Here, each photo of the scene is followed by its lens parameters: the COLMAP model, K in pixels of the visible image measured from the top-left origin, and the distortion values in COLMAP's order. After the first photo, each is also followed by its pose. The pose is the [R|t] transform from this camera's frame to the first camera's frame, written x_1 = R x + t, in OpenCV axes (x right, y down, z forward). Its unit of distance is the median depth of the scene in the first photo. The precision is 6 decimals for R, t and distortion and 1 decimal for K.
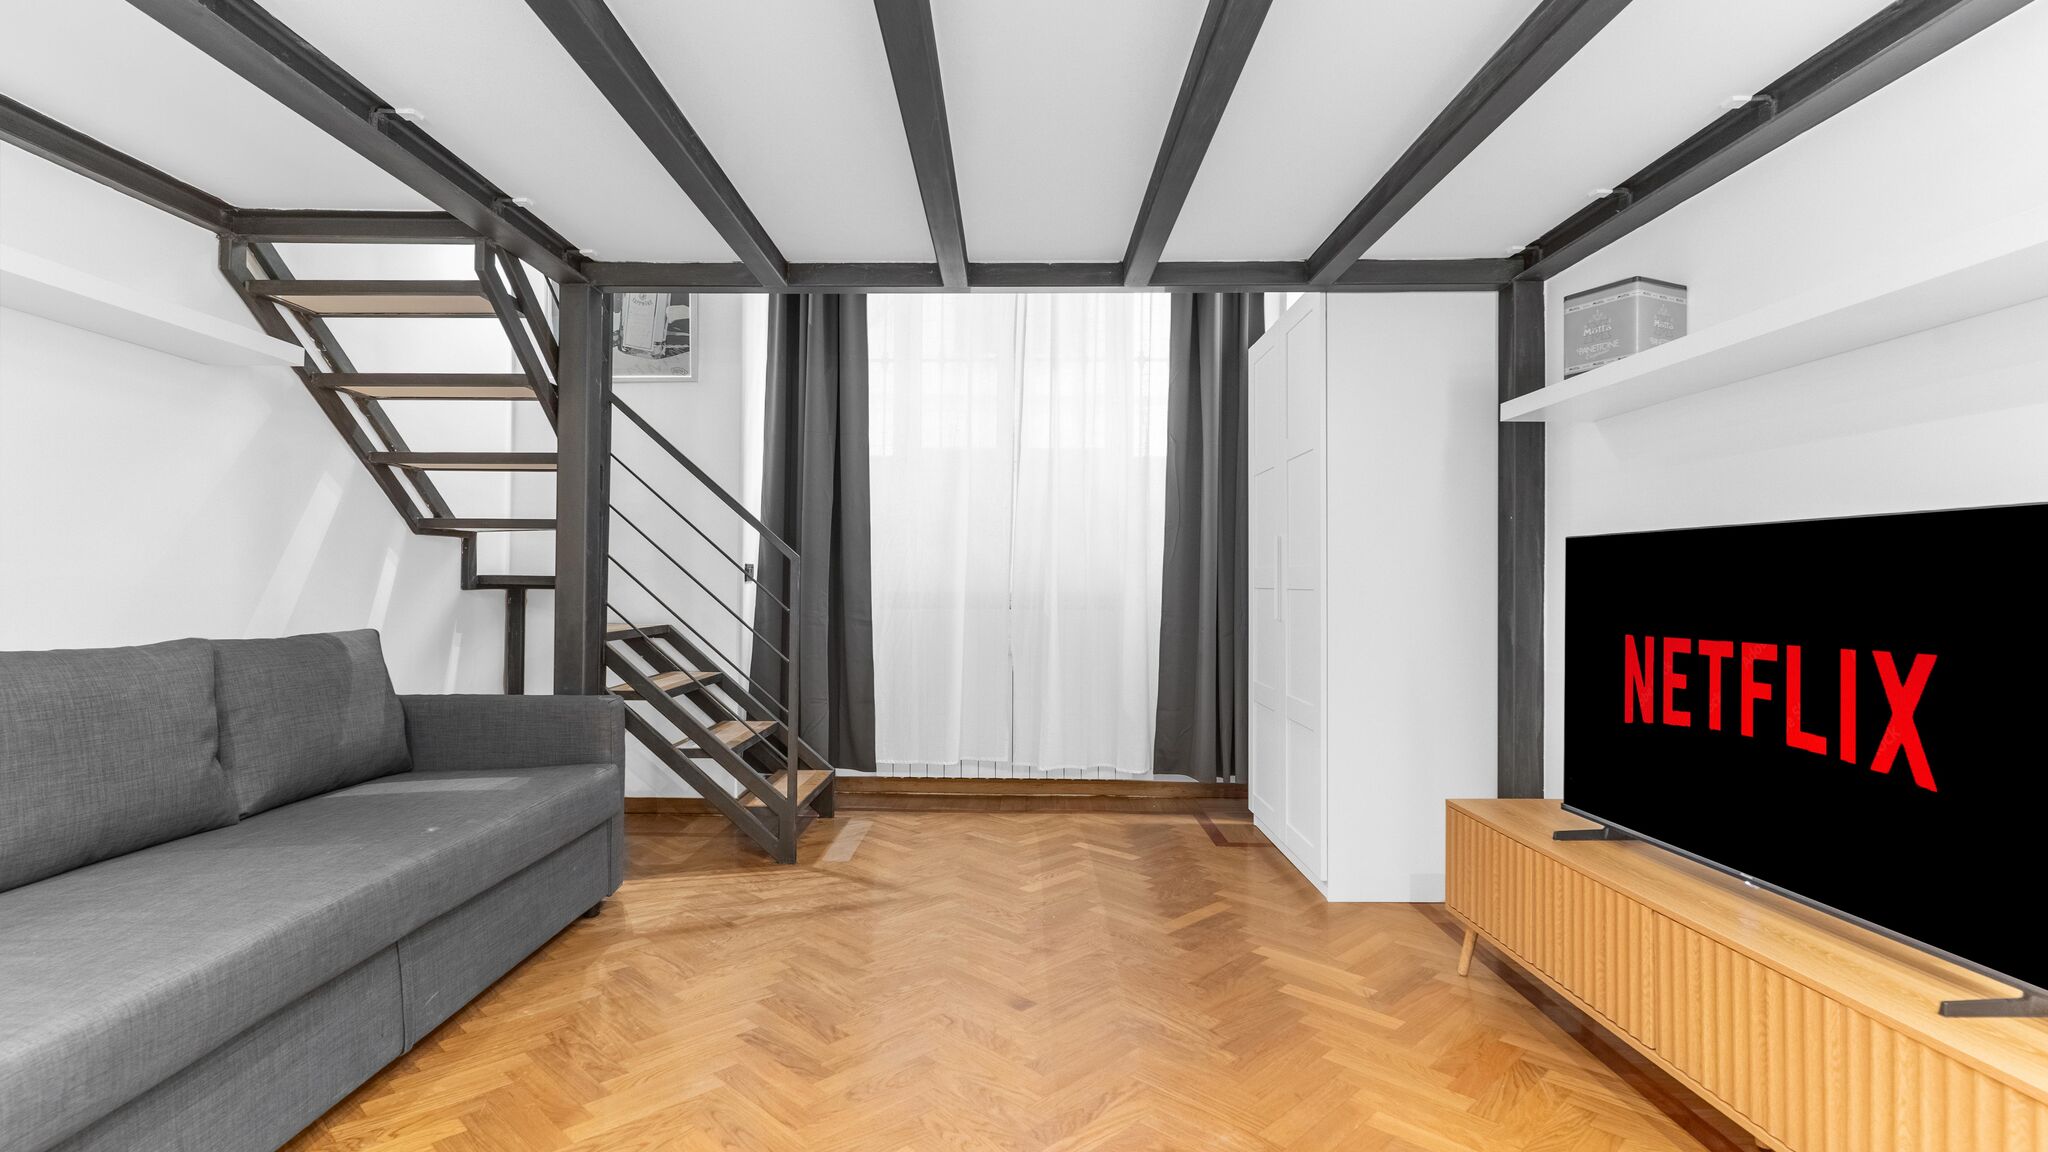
lens RADIAL K [[990.2, 0, 1014.9], [0, 990.2, 570.7], [0, 0, 1]] dist [0.001648, 0.001853]
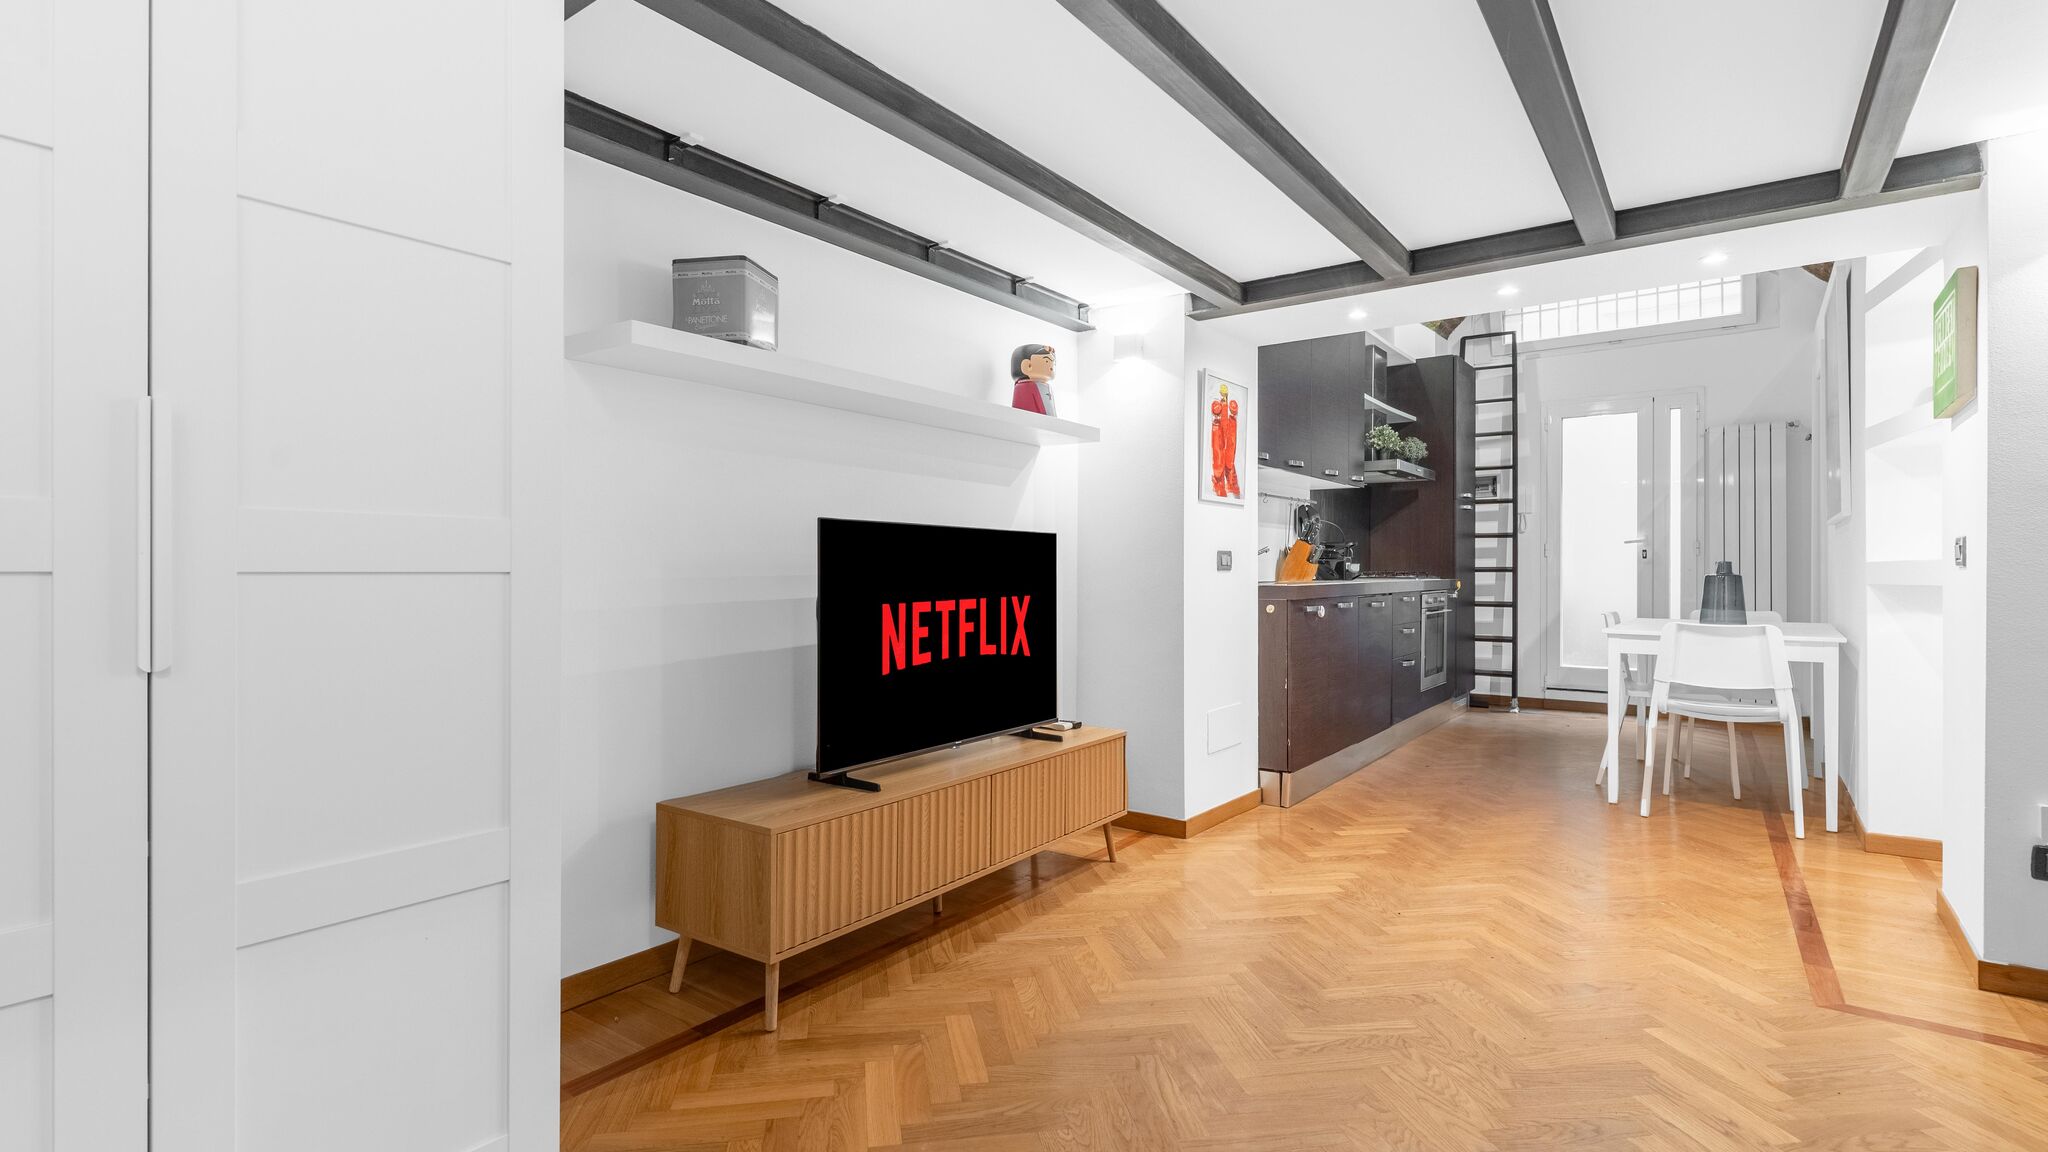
lens RADIAL K [[990.2, 0, 1010.6], [0, 990.2, 580.3], [0, 0, 1]] dist [0.001648, 0.001853]
pose [[-0.805681, -0.015506, 0.592147, -0.145695], [-0.015242, 0.999869, 0.005444, 0.015369], [-0.592154, -0.004640, -0.805811, 1.131263]]
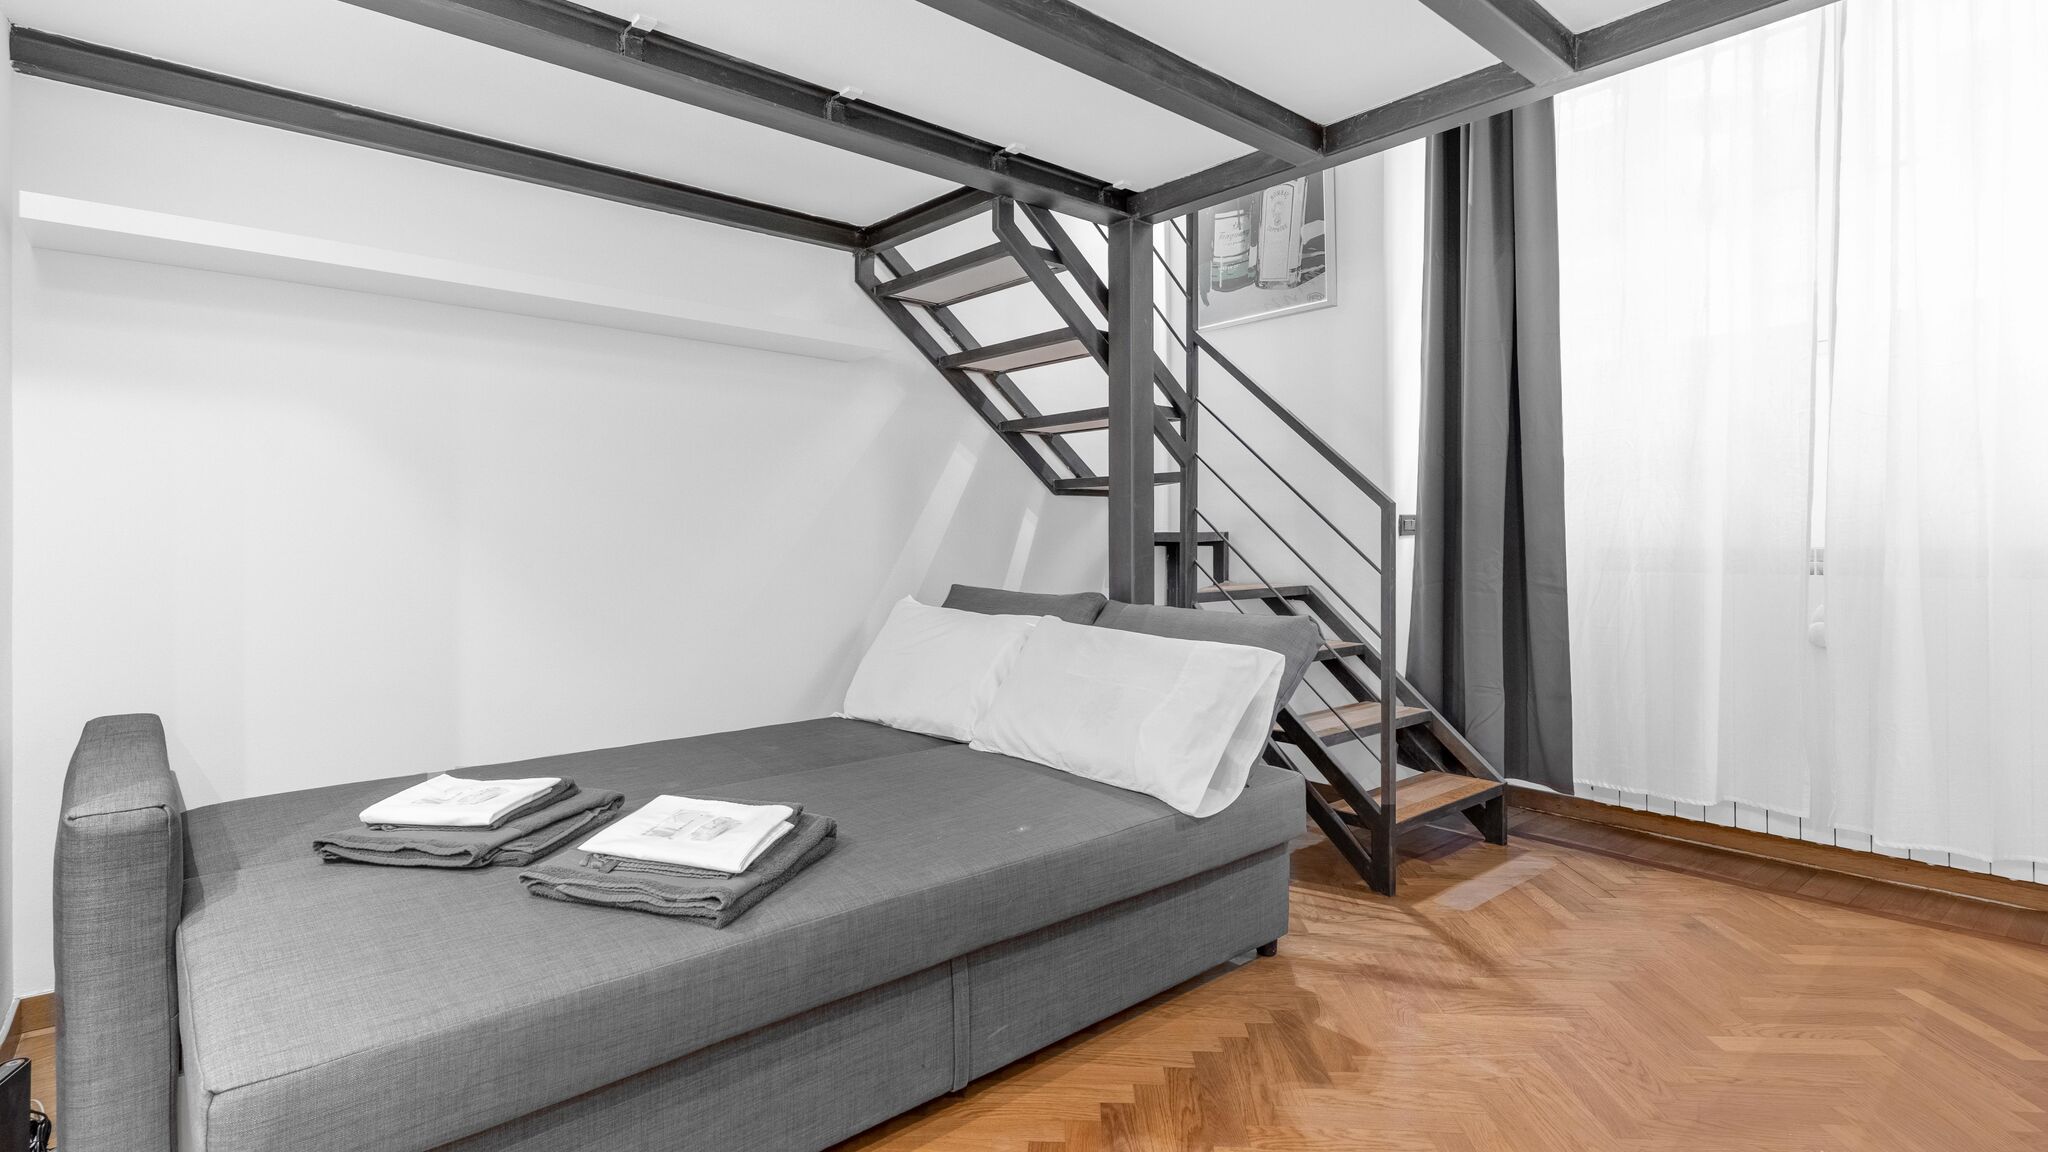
lens RADIAL K [[990.2, 0, 1013.0], [0, 990.2, 538.9], [0, 0, 1]] dist [0.001648, 0.001853]
pose [[0.656673, -0.007486, -0.754138, 0.175461], [0.016887, 0.999846, 0.004780, 0.005190], [0.753986, -0.015874, 0.656698, 0.268615]]
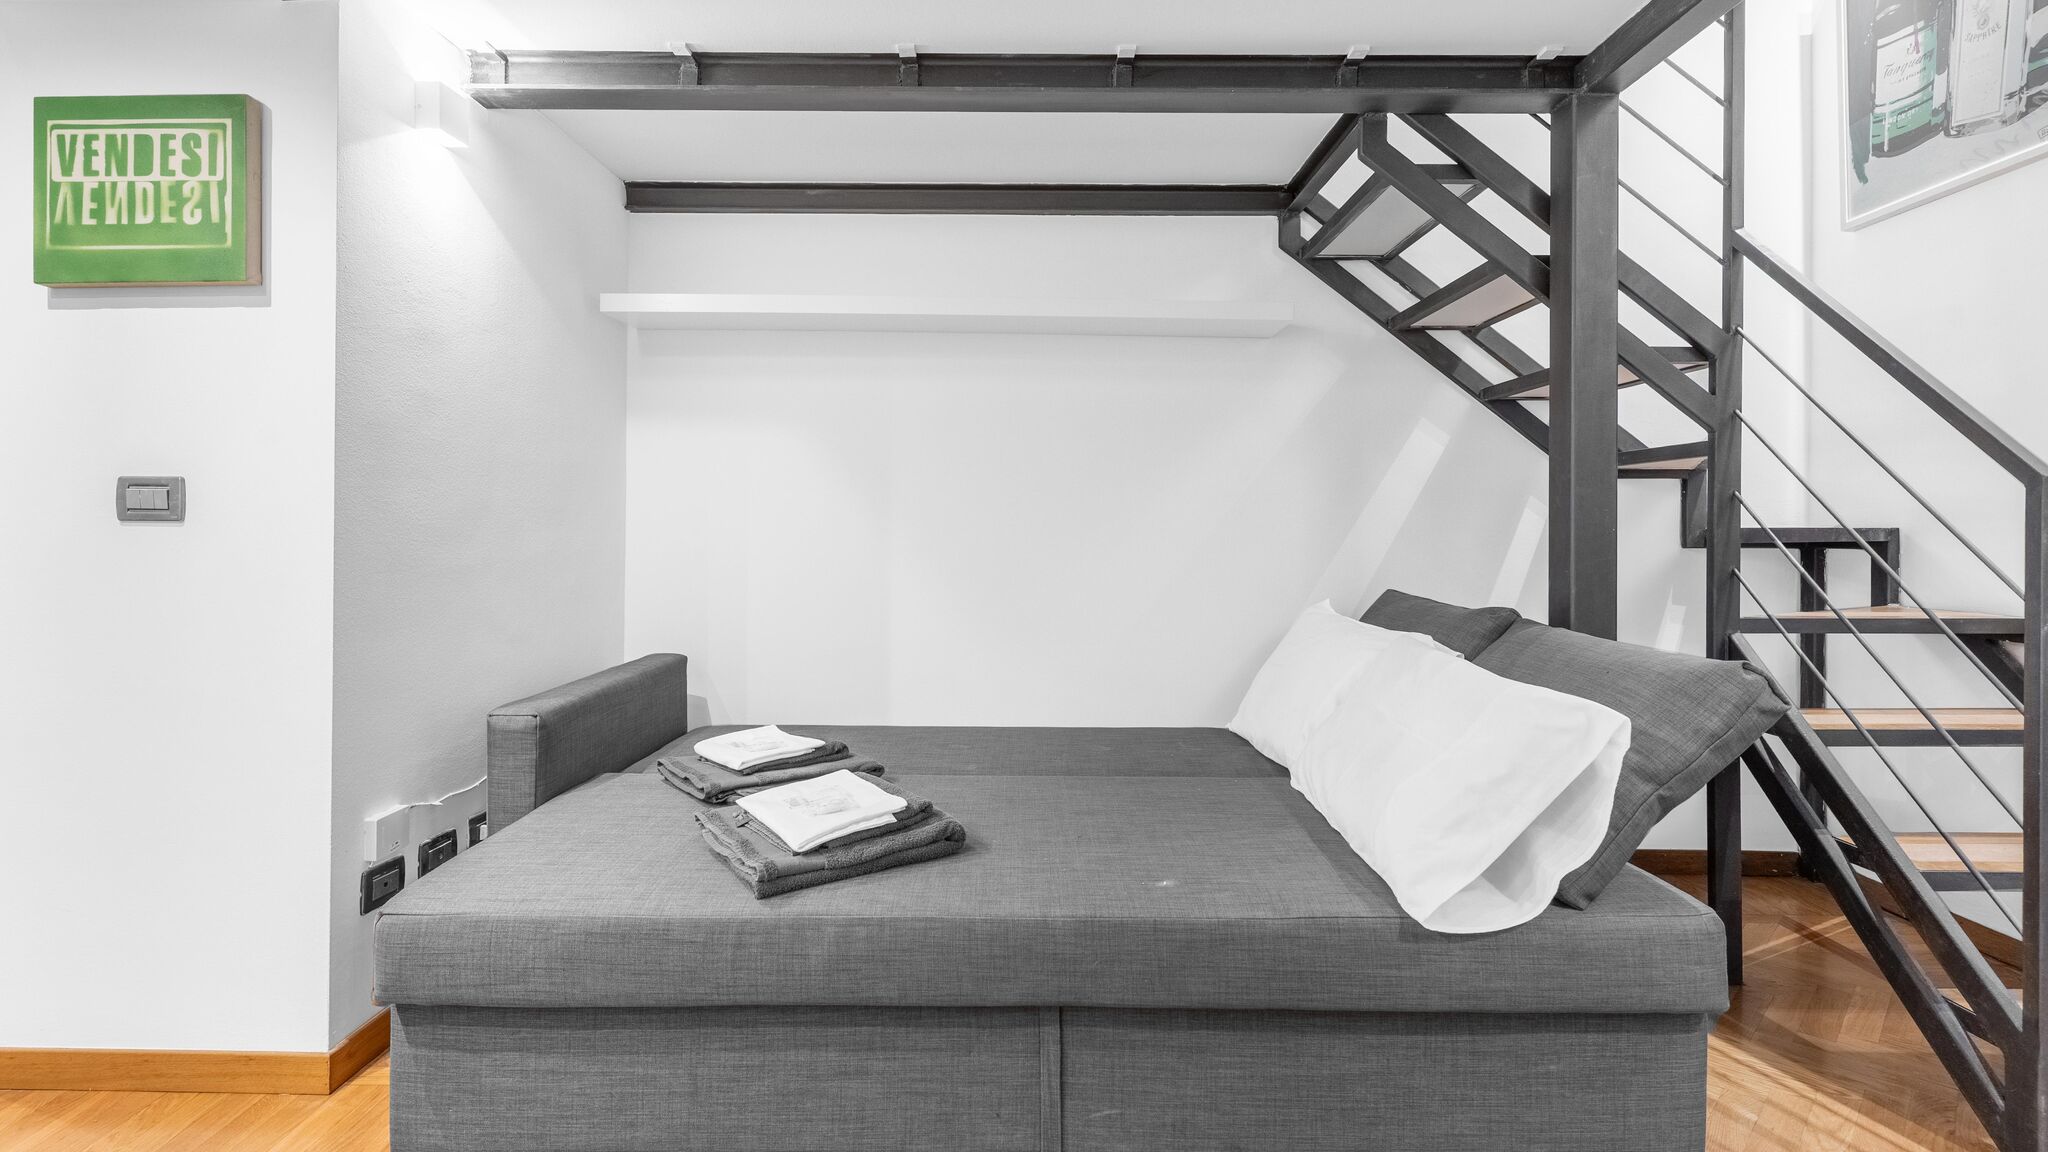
lens RADIAL K [[990.2, 0, 1015.4], [0, 990.2, 529.7], [0, 0, 1]] dist [0.001648, 0.001853]
pose [[-0.004096, -0.008654, -0.999954, 0.217508], [0.007079, 0.999937, -0.008683, 0.009670], [0.999967, -0.007114, -0.004035, 0.550021]]
